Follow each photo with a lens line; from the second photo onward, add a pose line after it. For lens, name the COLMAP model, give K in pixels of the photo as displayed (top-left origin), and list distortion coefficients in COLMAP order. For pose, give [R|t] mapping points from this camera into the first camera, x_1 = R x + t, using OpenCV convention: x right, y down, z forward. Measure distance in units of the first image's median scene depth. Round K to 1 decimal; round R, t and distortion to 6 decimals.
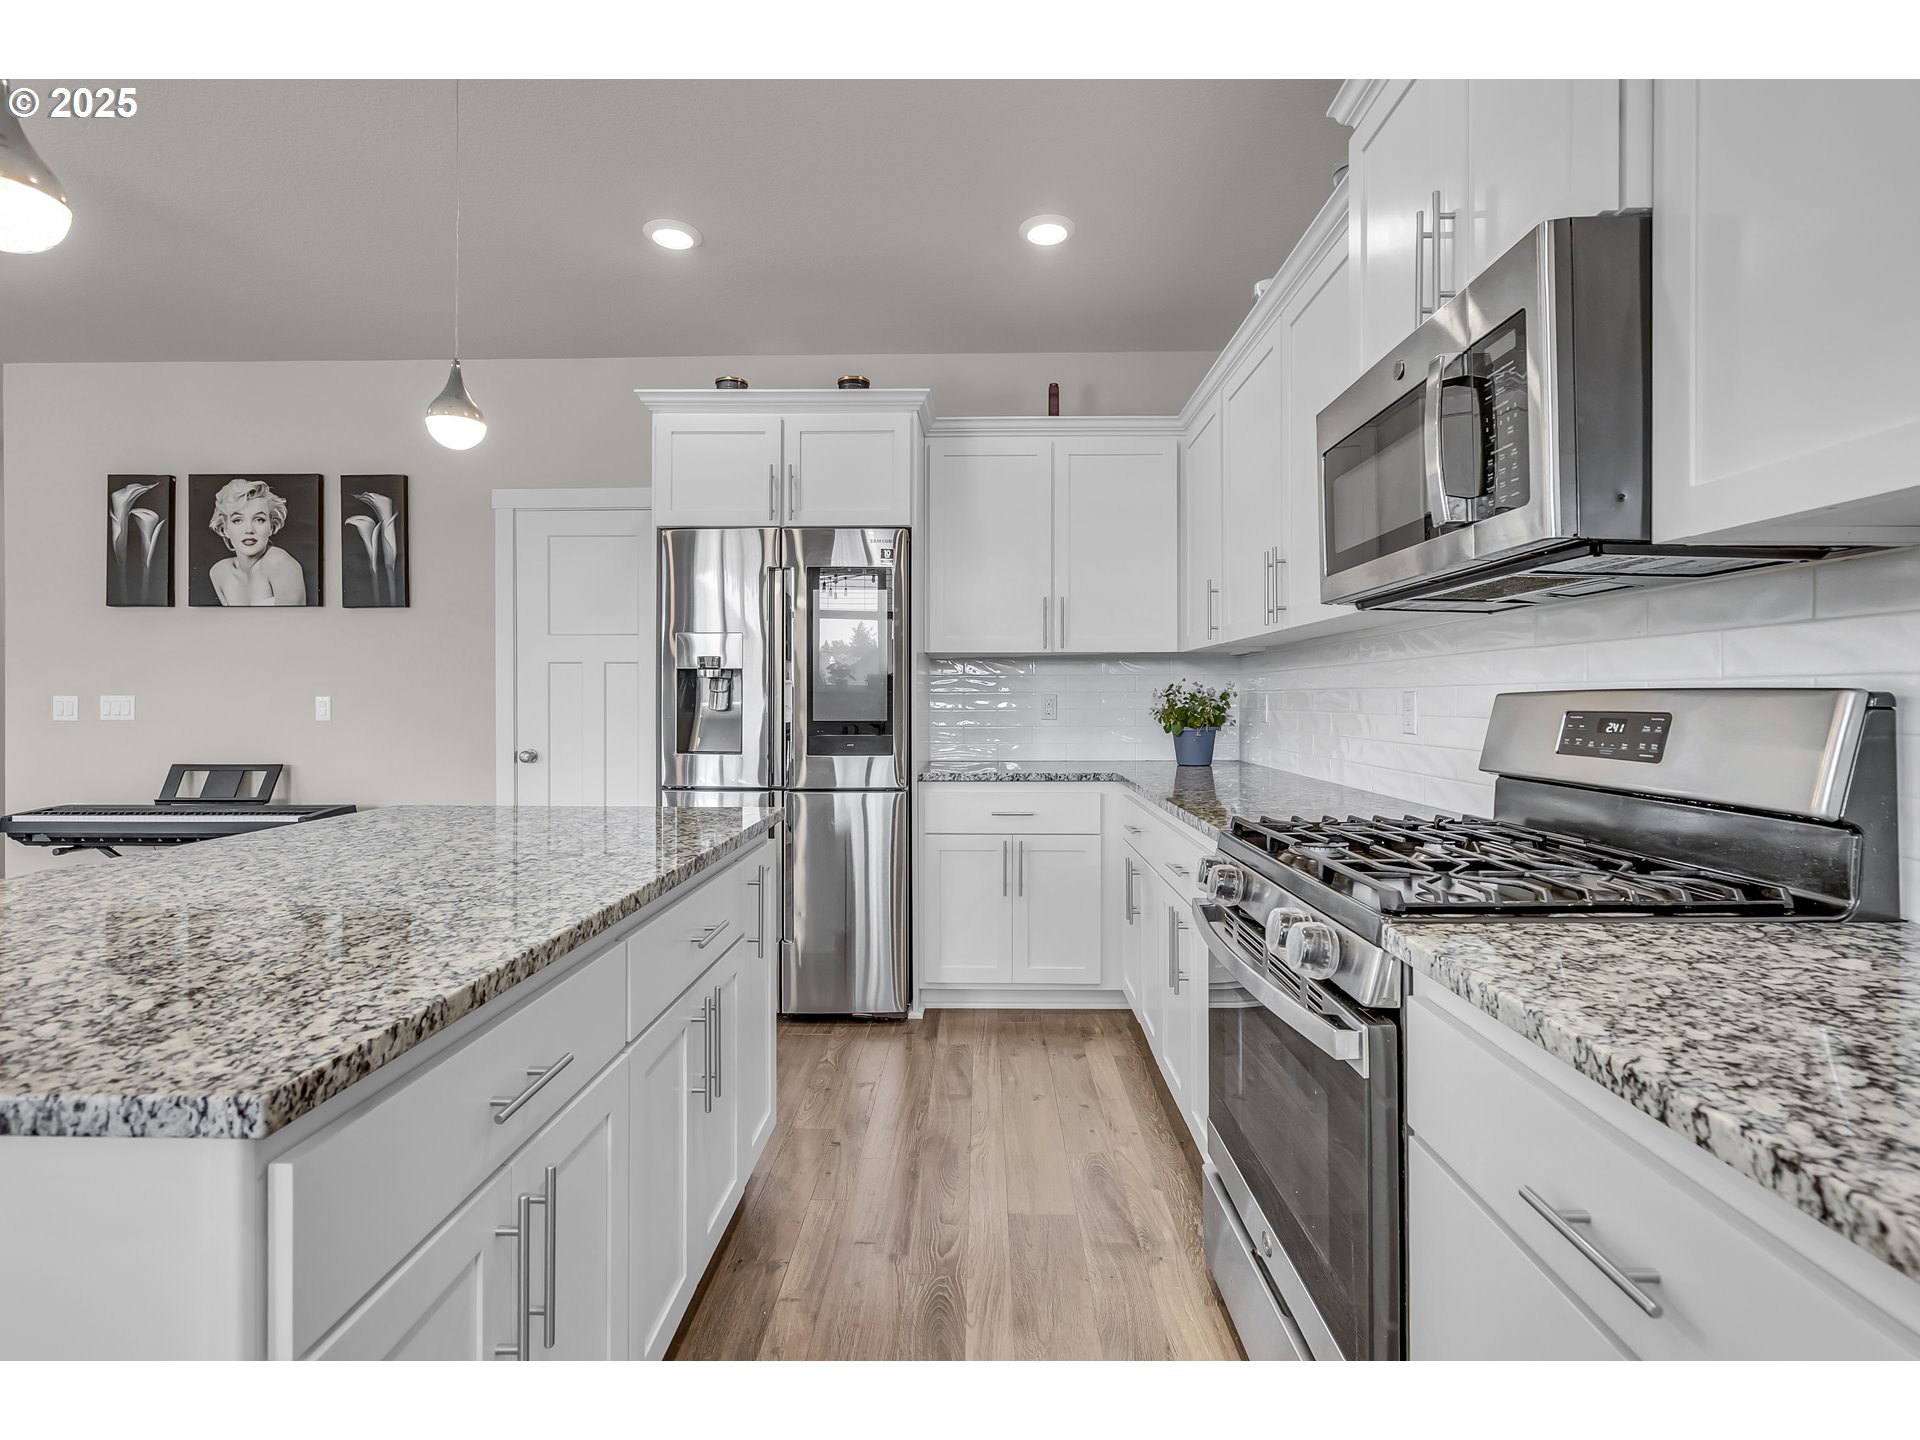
lens RADIAL K [[883.5, 0, 956.5], [0, 883.5, 707.4], [0, 0, 1]] dist [-0.001176, -0.000020]
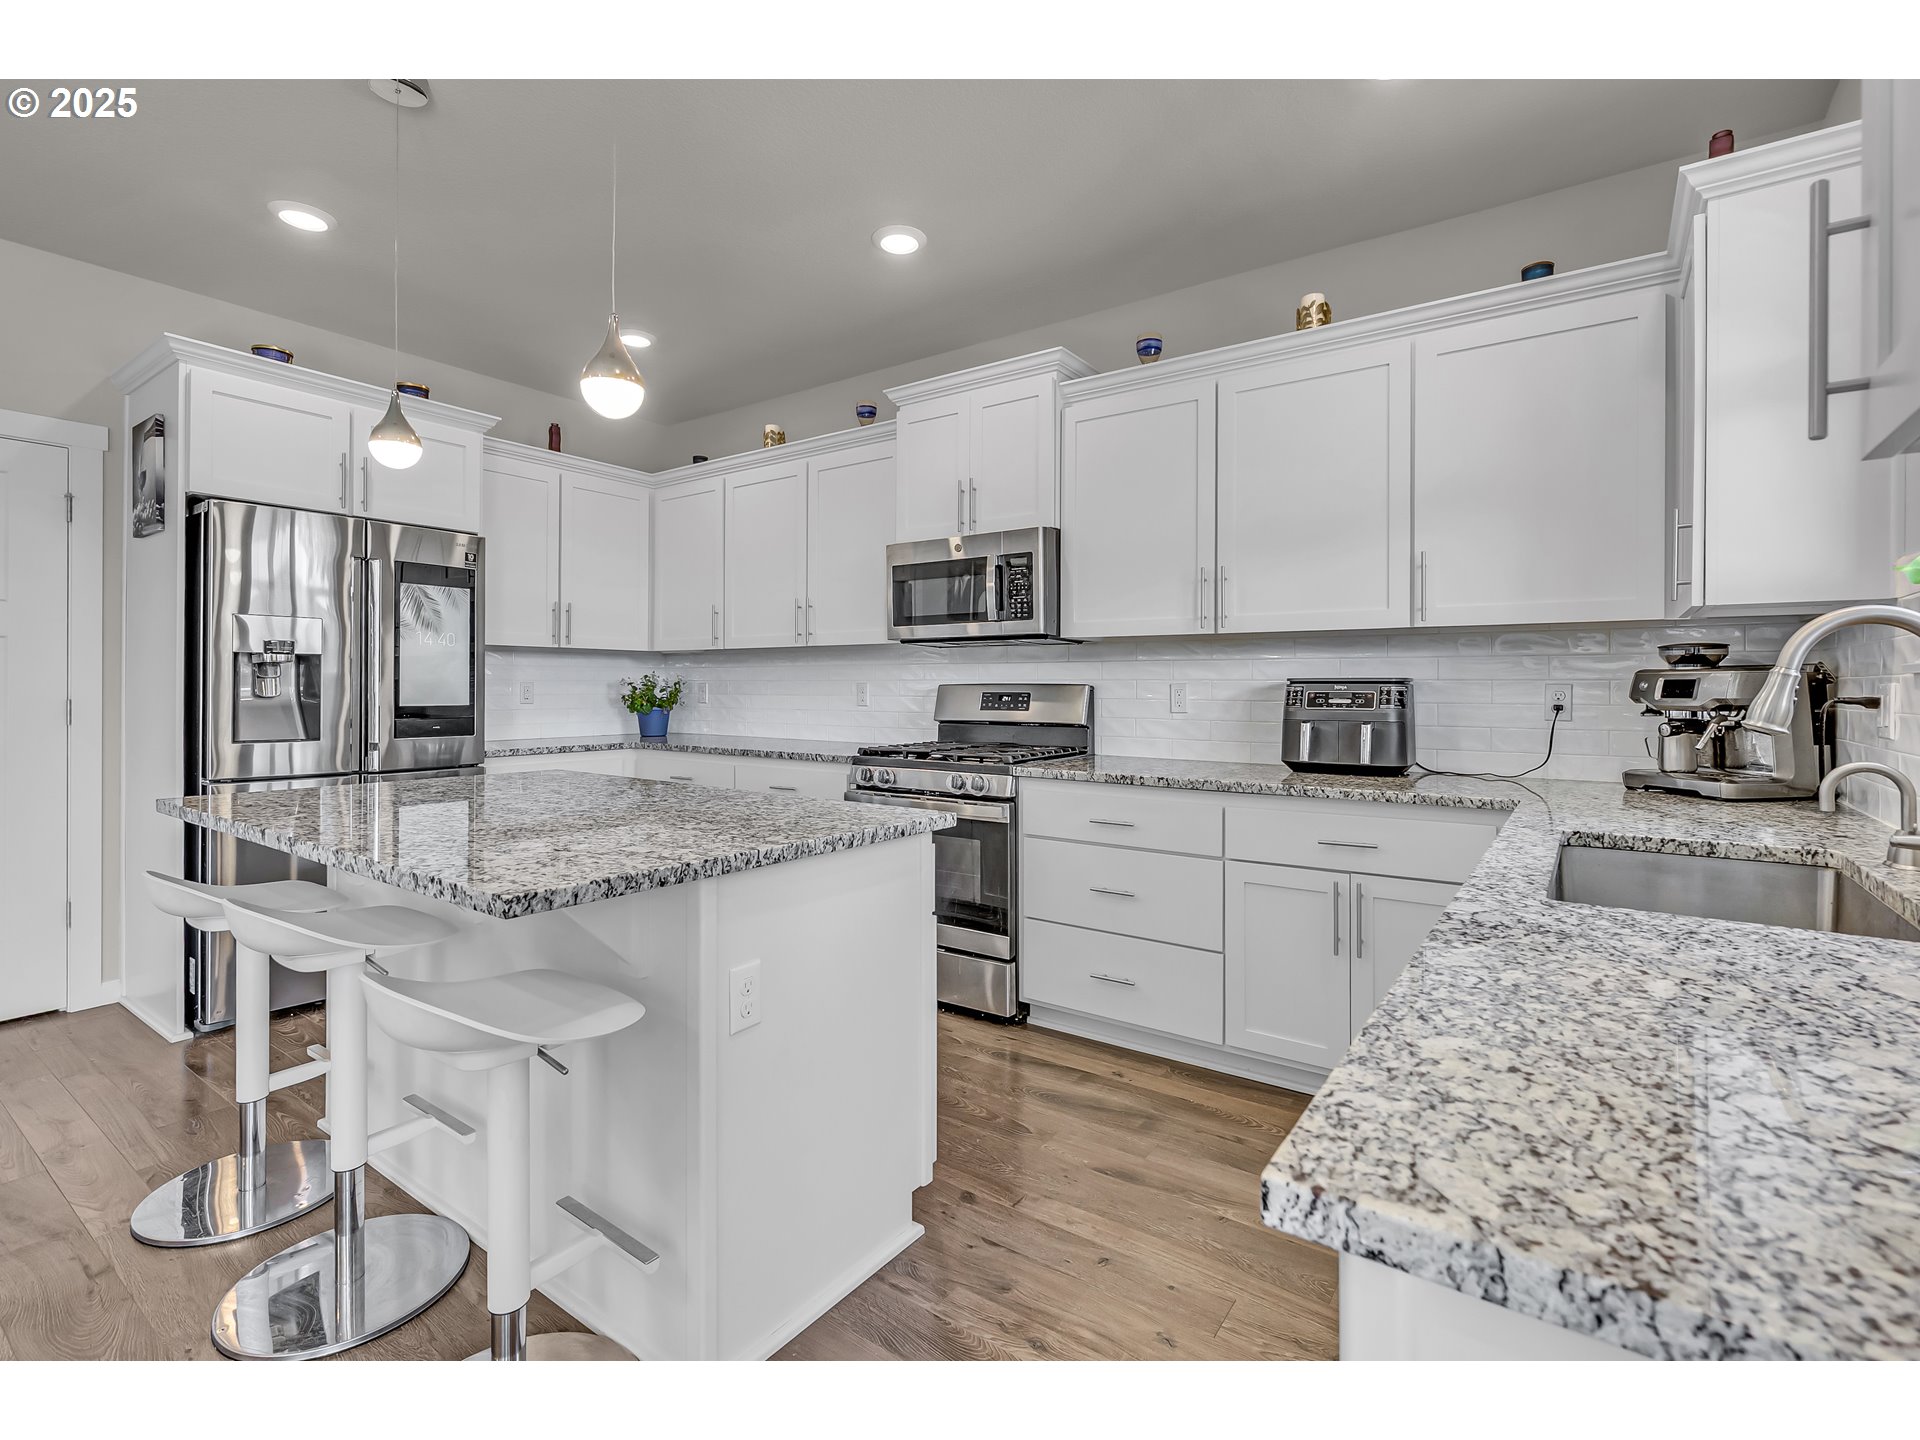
lens RADIAL K [[883.5, 0, 956.5], [0, 883.5, 707.4], [0, 0, 1]] dist [-0.001176, -0.000020]
pose [[0.564449, -0.015288, 0.825326, -0.655561], [0.004637, 0.999871, 0.015349, 0.003735], [-0.825455, -0.004837, 0.564447, -0.150422]]
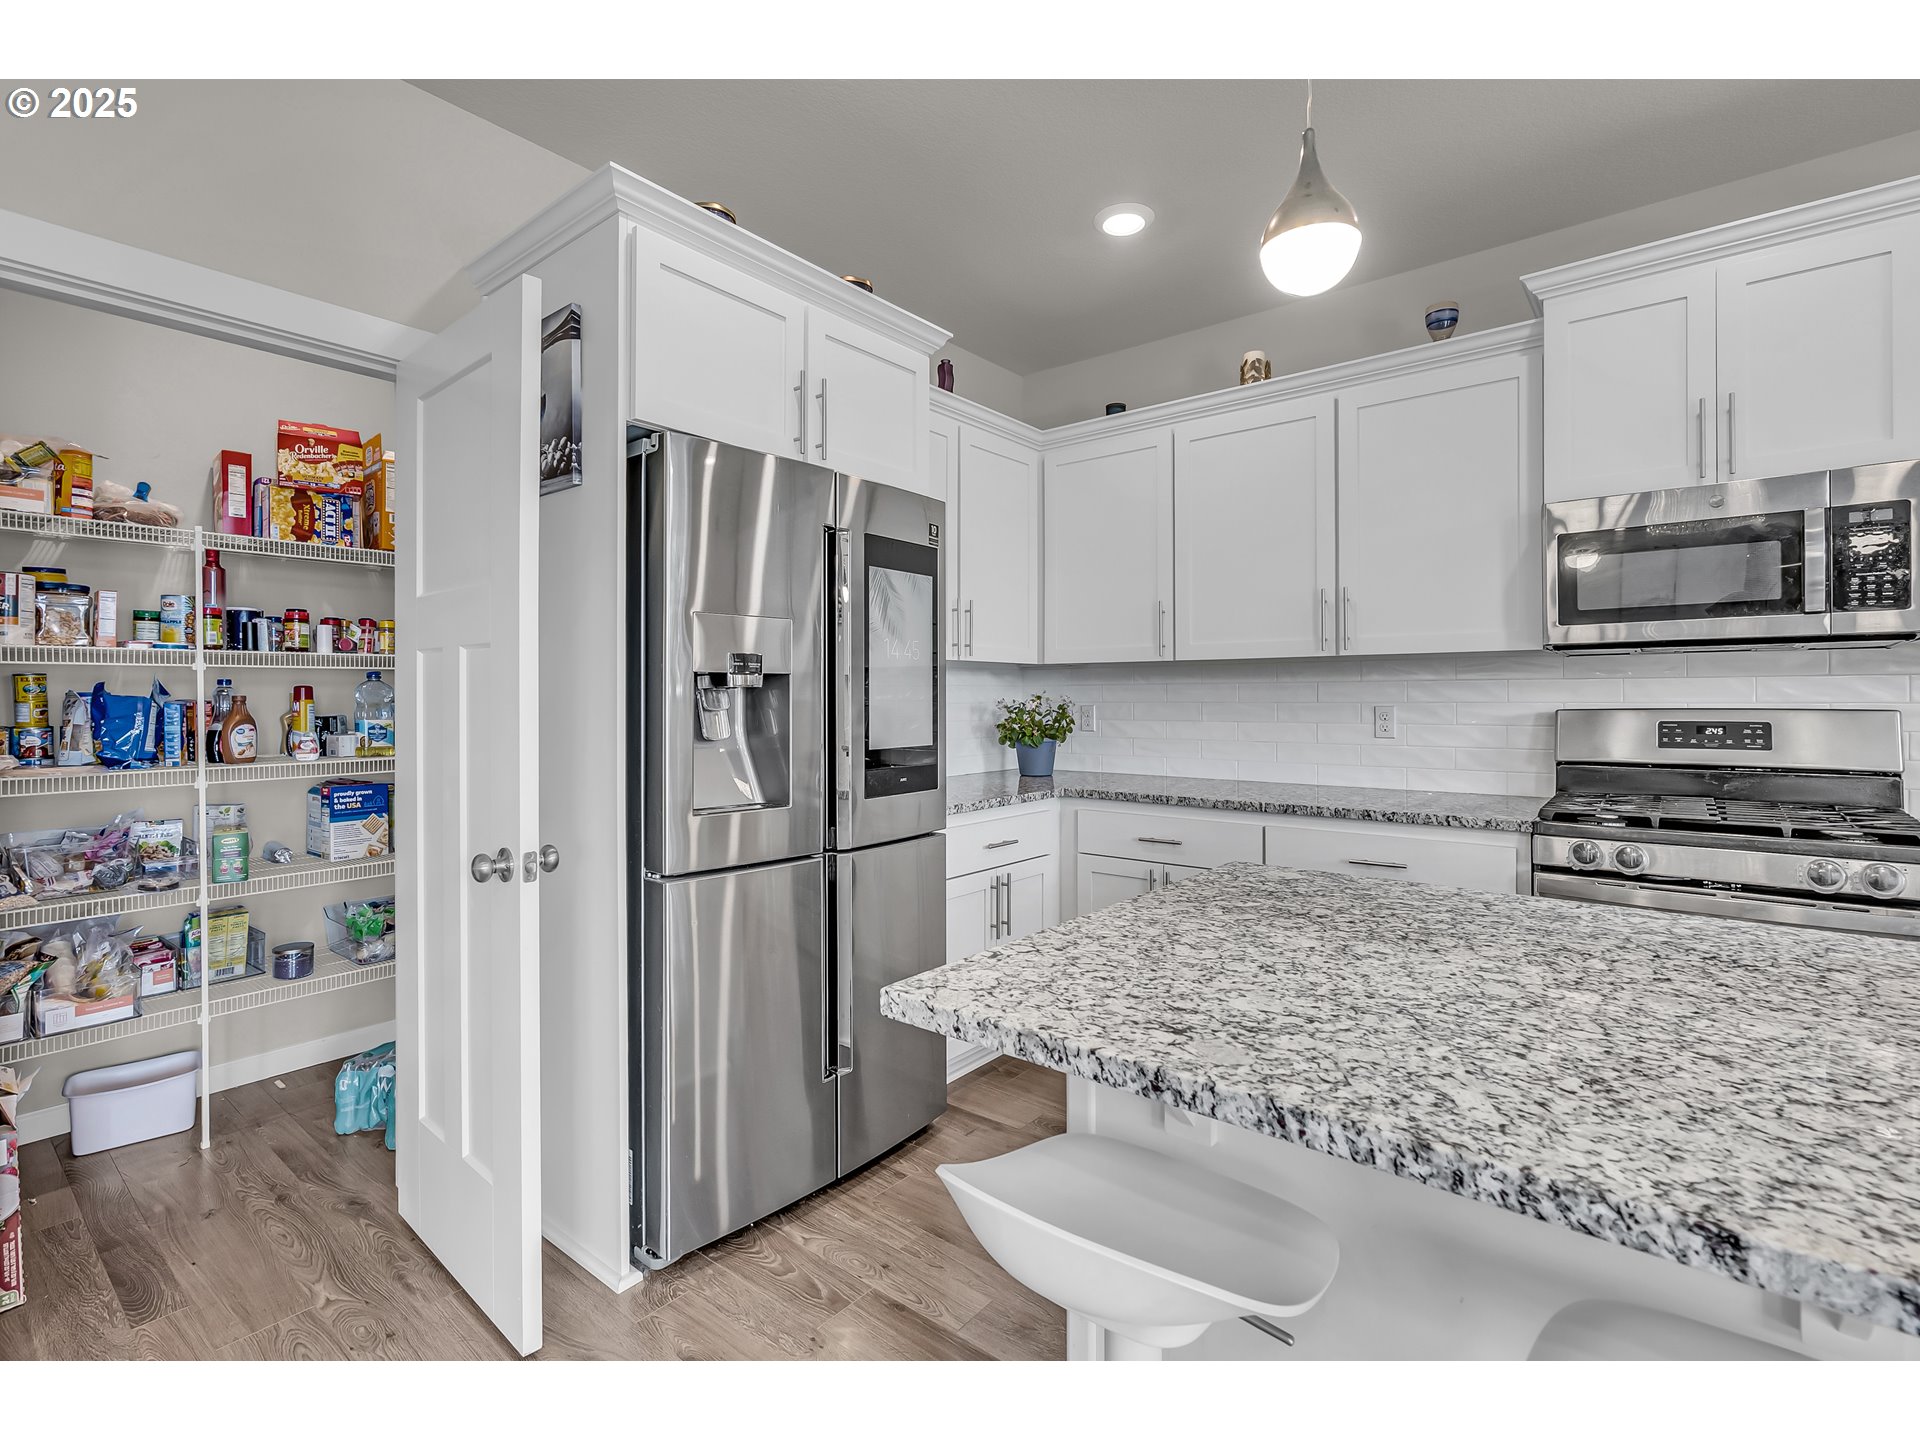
lens RADIAL K [[897.1, 0, 967.4], [0, 897.1, 715.8], [0, 0, 1]] dist [0.000521, 0.000264]
pose [[0.605767, -0.014496, 0.795510, -0.685807], [0.010017, 0.999894, 0.010593, -0.018023], [-0.795579, 0.001552, 0.605848, 0.490833]]
